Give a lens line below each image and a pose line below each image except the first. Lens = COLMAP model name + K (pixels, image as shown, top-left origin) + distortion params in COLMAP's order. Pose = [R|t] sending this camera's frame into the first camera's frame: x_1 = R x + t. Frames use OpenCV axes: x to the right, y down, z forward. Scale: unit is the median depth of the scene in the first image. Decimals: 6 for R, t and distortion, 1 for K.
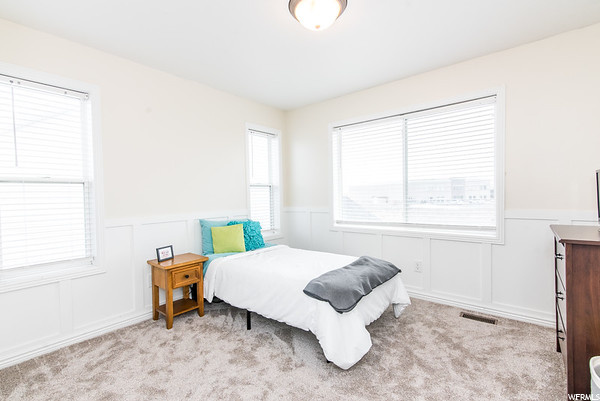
lens RADIAL K [[272.4, 0, 298.6], [0, 272.4, 201.4], [0, 0, 1]] dist [0.013080, -0.000228]
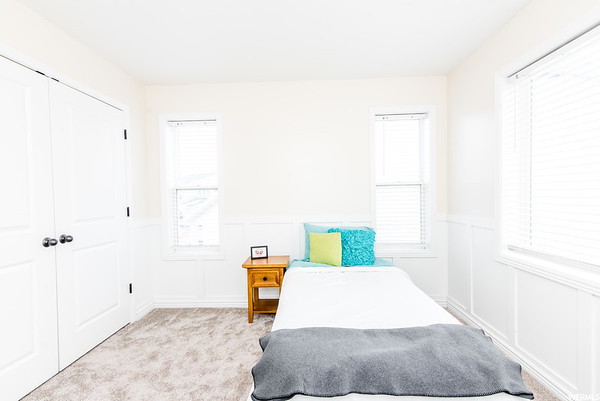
lens RADIAL K [[272.4, 0, 298.6], [0, 272.4, 201.4], [0, 0, 1]] dist [0.013080, -0.000228]
pose [[0.618243, 0.021523, -0.785693, 0.394373], [-0.012060, 0.999767, 0.017897, -0.028964], [0.785895, -0.001589, 0.618358, 0.396553]]
